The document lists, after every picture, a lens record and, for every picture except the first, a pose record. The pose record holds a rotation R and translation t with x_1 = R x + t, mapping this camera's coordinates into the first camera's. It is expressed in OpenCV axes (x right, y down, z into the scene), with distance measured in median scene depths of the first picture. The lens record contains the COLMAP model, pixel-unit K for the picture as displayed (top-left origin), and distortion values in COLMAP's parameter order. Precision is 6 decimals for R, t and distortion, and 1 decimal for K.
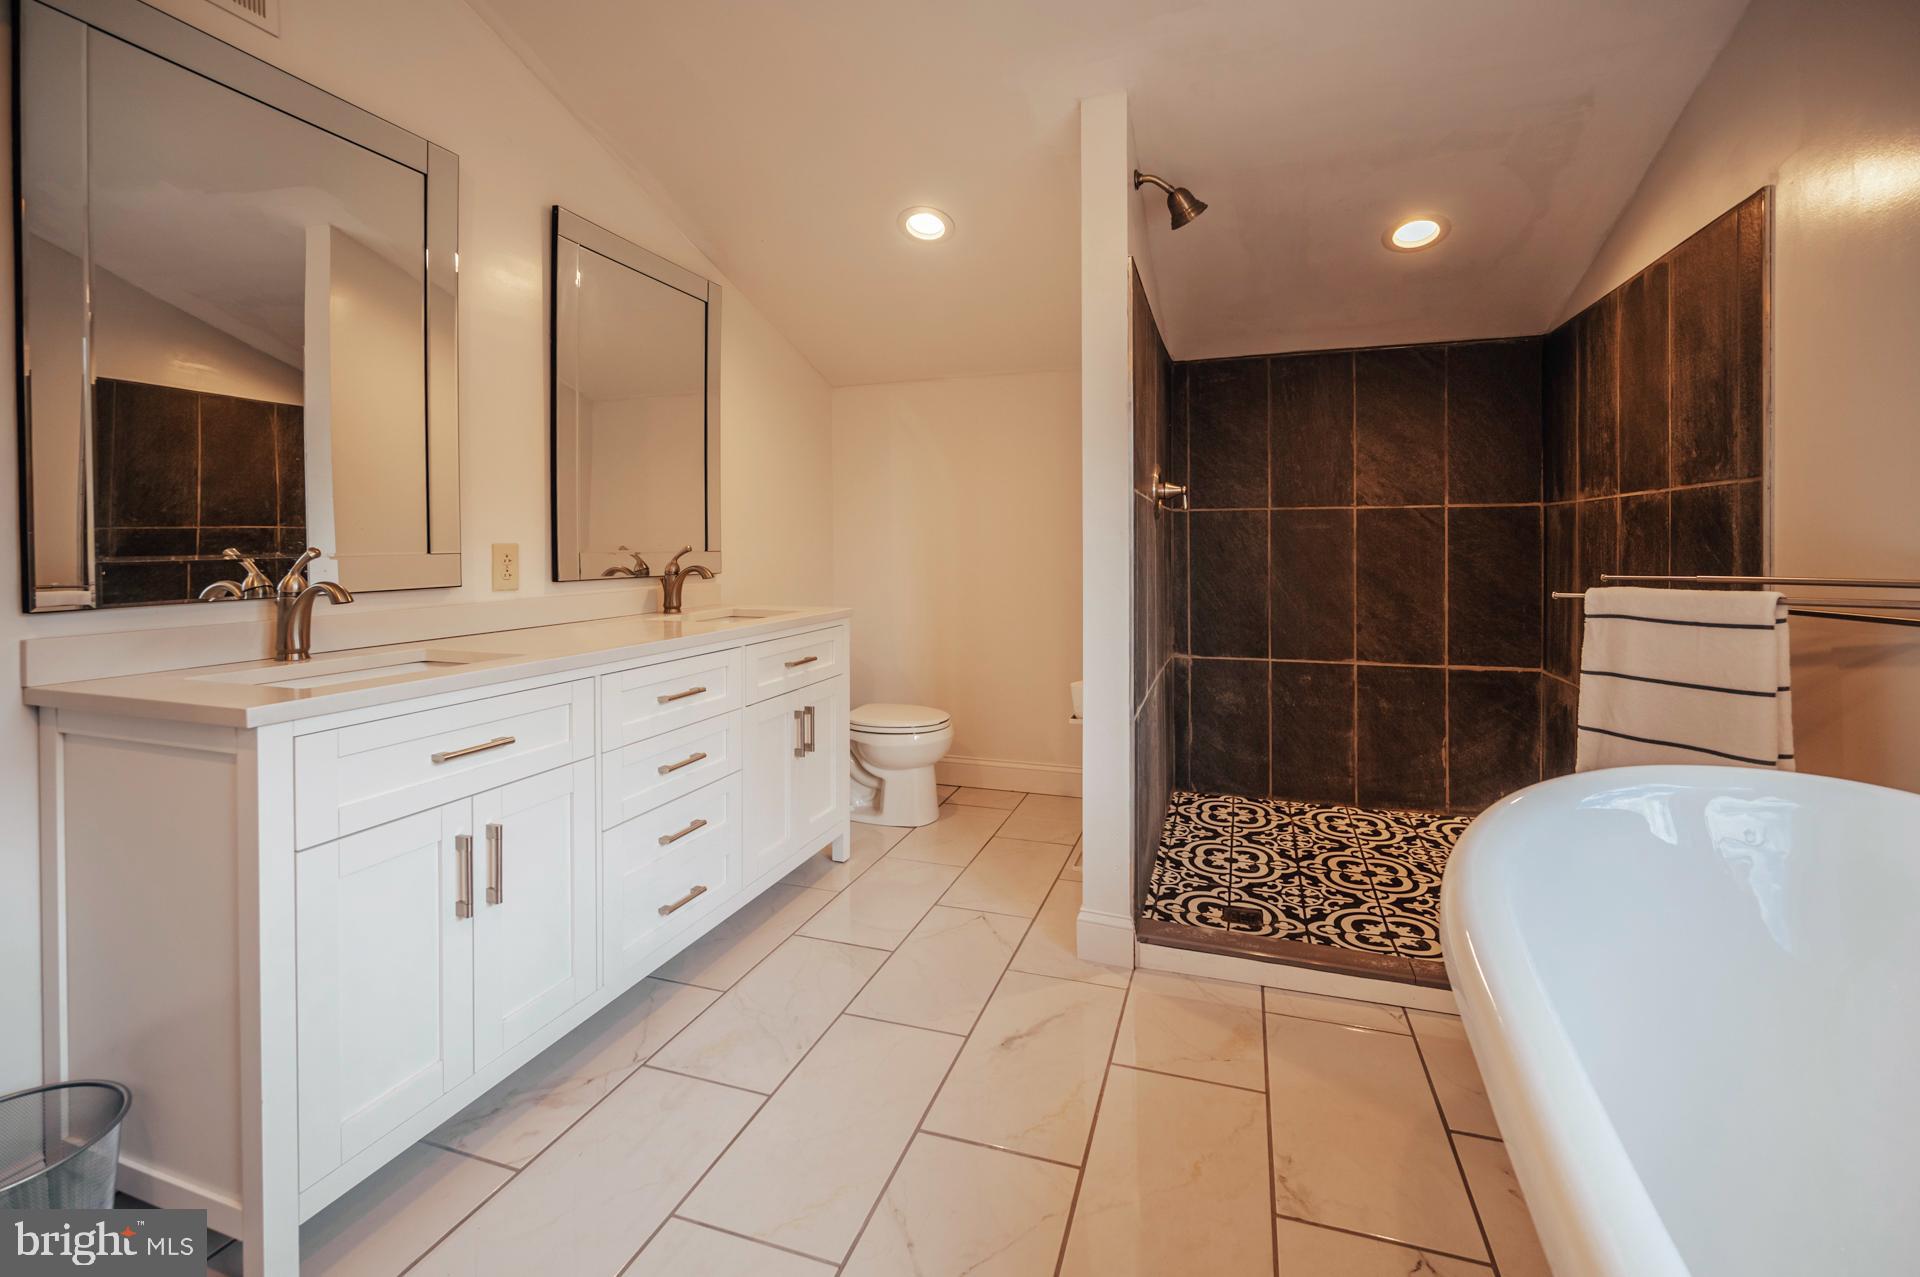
lens RADIAL K [[840.9, 0, 959.4], [0, 840.9, 599.9], [0, 0, 1]] dist [0.000187, -0.000030]
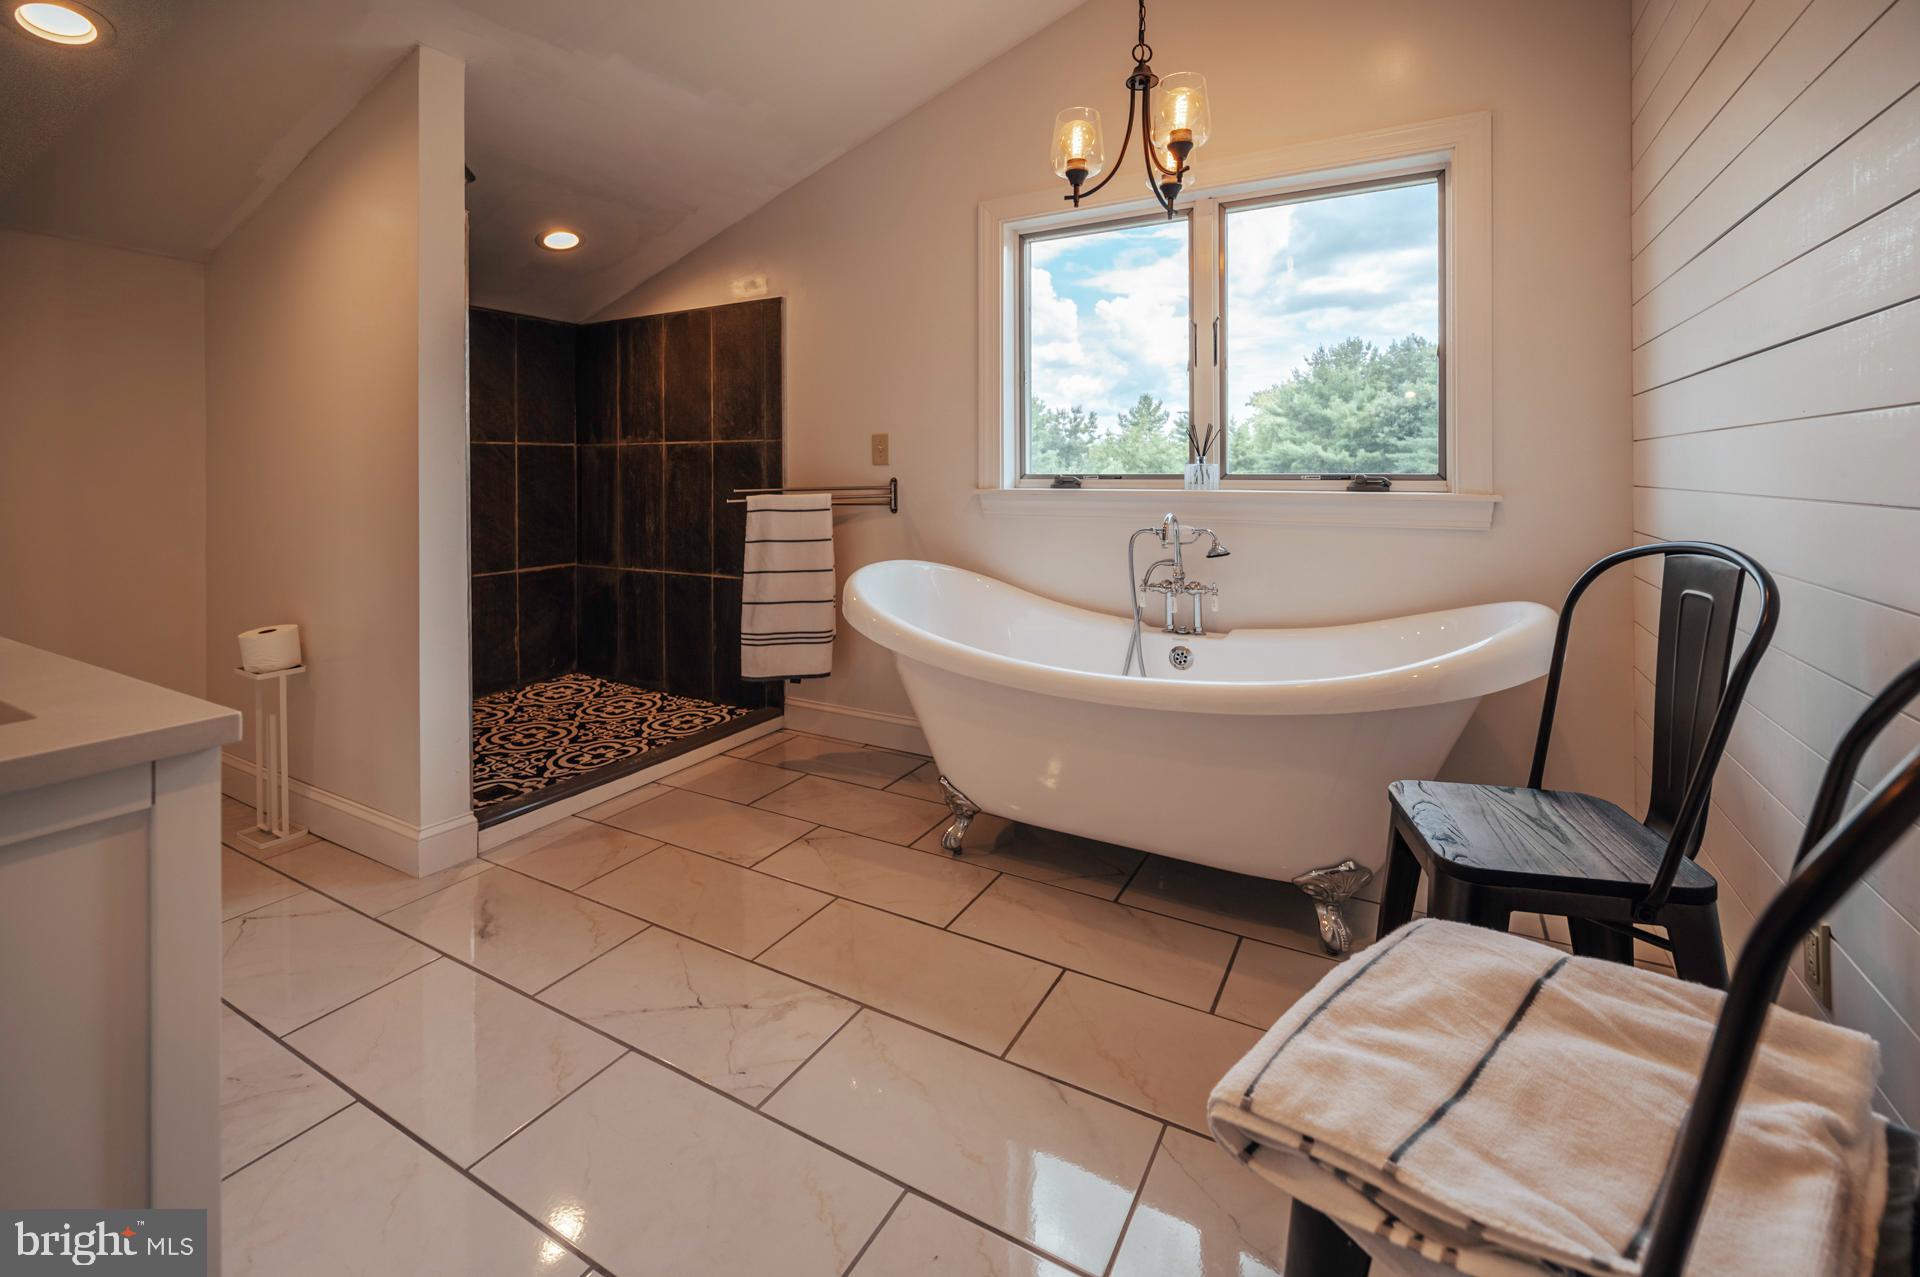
lens RADIAL K [[787.3, 0, 961.0], [0, 787.3, 607.0], [0, 0, 1]] dist [-0.000858, -0.000084]
pose [[0.181125, -0.163205, 0.969824, -0.655487], [0.067767, 0.985861, 0.153248, -0.005431], [-0.981122, 0.037965, 0.189624, 0.159432]]
